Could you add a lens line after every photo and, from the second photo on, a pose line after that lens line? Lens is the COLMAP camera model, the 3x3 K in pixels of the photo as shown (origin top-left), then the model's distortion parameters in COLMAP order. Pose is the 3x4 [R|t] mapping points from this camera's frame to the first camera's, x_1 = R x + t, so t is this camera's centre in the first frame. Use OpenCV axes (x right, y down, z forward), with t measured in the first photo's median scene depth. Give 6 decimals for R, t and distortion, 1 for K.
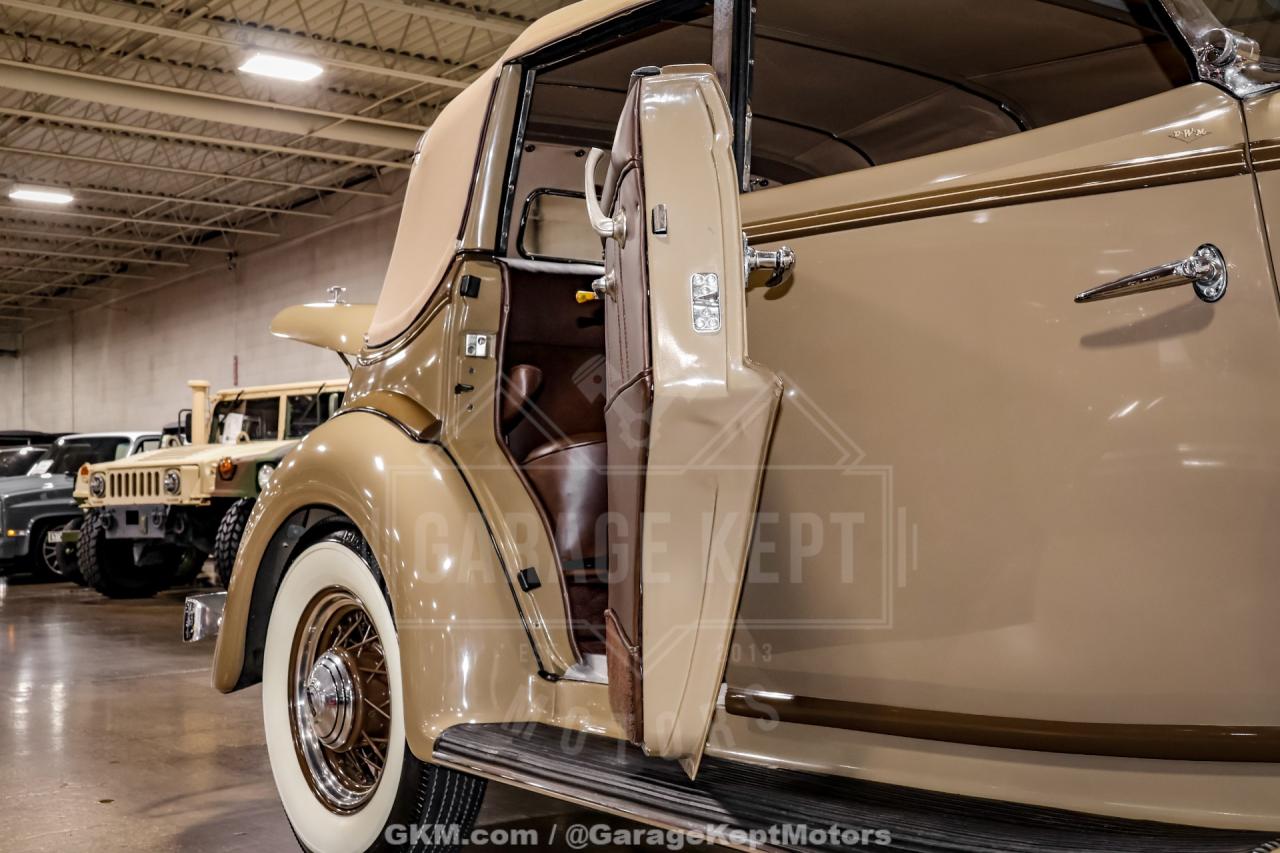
lens RADIAL K [[1928.6, 0, 640.0], [0, 1928.6, 426.5], [0, 0, 1]] dist [0.128623, 0.538253]
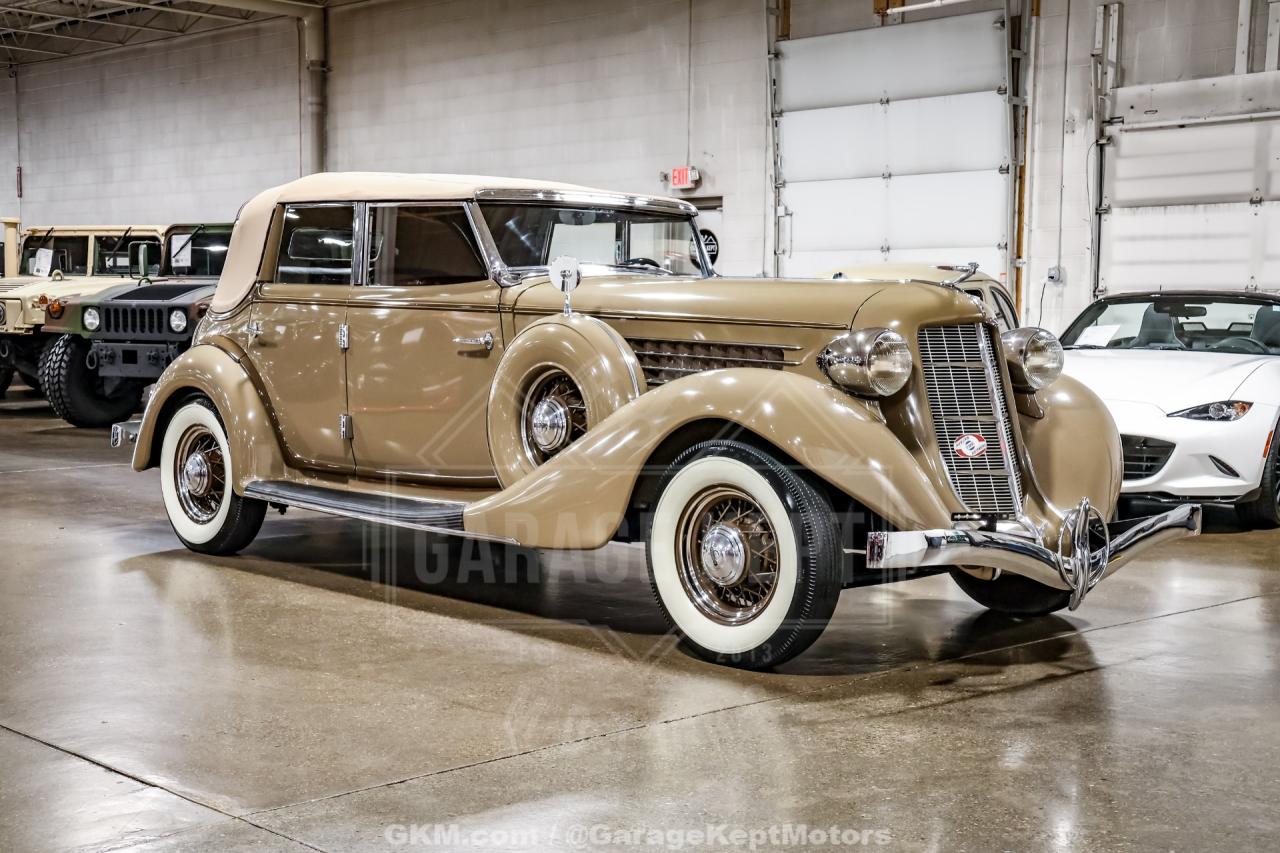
lens RADIAL K [[1928.6, 0, 640.0], [0, 1928.6, 426.5], [0, 0, 1]] dist [0.128623, 0.538253]
pose [[0.994307, 0.016114, 0.105329, 0.023617], [-0.025874, 0.995427, 0.091959, -0.027907], [-0.103365, -0.094161, 0.990176, -0.265495]]
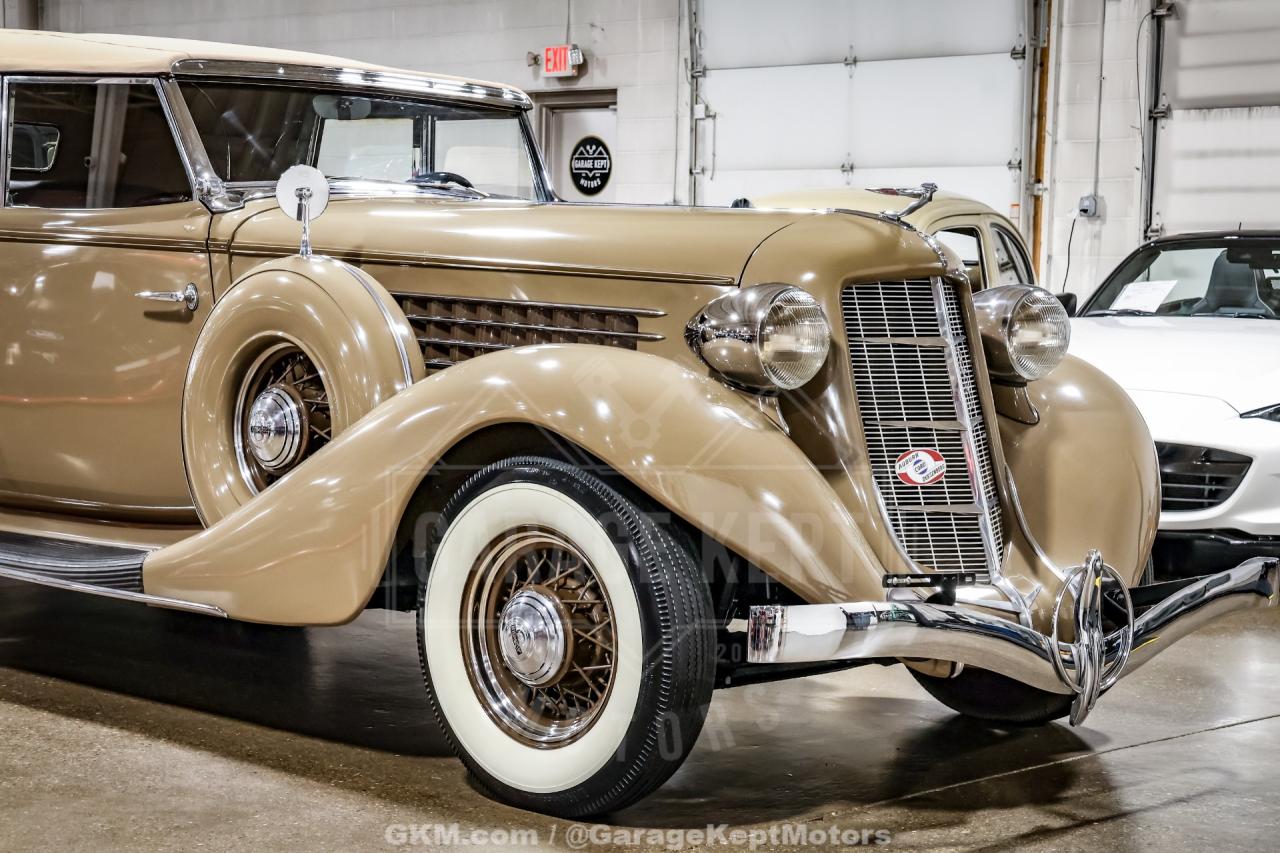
lens RADIAL K [[2648.0, 0, 640.0], [0, 2648.0, 426.5], [0, 0, 1]] dist [0.331563, 0.620353]
pose [[0.989817, 0.023130, 0.140452, 0.043746], [-0.036817, 0.994734, 0.095646, -0.027004], [-0.137500, -0.099843, 0.985457, -0.226092]]
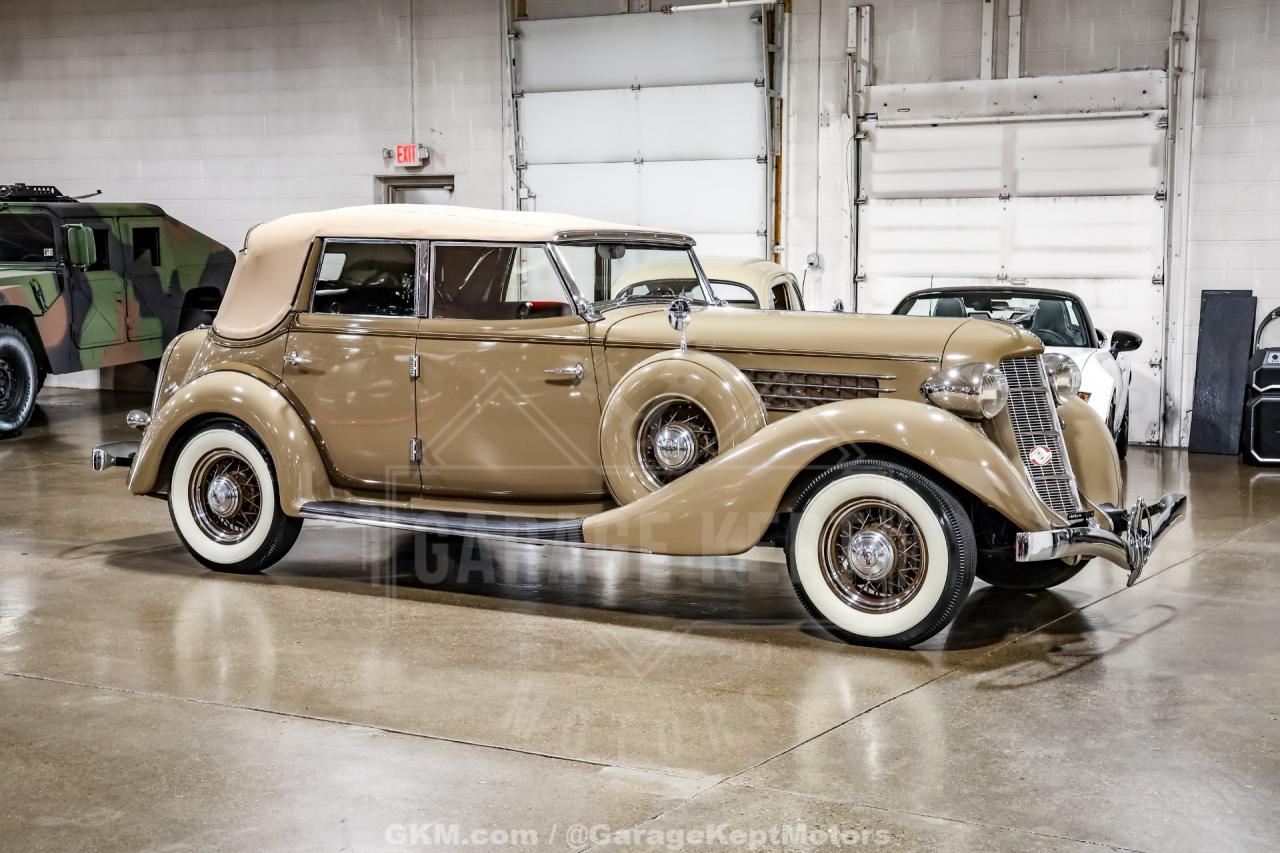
lens RADIAL K [[2235.9, 0, 656.0], [0, 2235.9, 427.6], [0, 0, 1]] dist [0.158867, 1.007799]
pose [[0.923253, -0.017825, 0.383778, -0.147681], [-0.026000, 0.993734, 0.108702, -0.051510], [-0.383311, -0.110338, 0.917005, -0.346102]]
